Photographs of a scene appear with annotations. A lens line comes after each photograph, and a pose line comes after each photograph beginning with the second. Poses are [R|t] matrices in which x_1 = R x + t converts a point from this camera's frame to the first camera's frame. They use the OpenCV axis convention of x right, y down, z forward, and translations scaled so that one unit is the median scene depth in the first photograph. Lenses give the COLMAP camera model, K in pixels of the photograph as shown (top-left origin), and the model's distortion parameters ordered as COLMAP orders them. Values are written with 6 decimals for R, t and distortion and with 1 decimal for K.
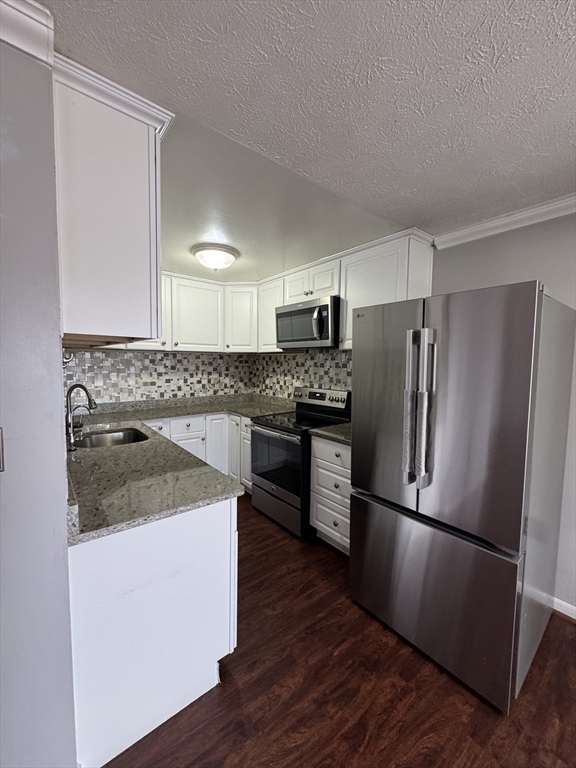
lens RADIAL K [[306.3, 0, 287.8], [0, 306.3, 382.4], [0, 0, 1]] dist [-0.000698, 0.000220]
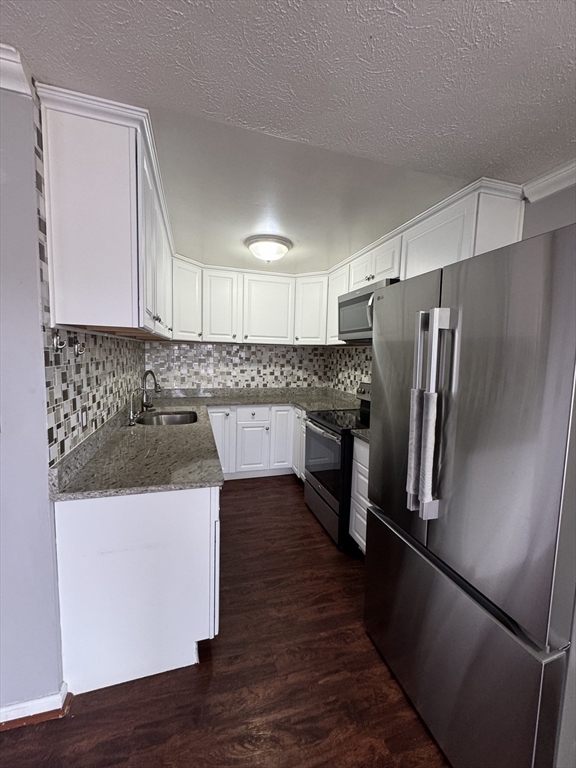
lens RADIAL K [[306.3, 0, 287.8], [0, 306.3, 382.4], [0, 0, 1]] dist [-0.000698, 0.000220]
pose [[0.926832, 0.047278, -0.372487, 0.209368], [-0.040765, 0.998847, 0.025345, -0.000090], [0.373256, -0.008306, 0.927691, 0.087227]]
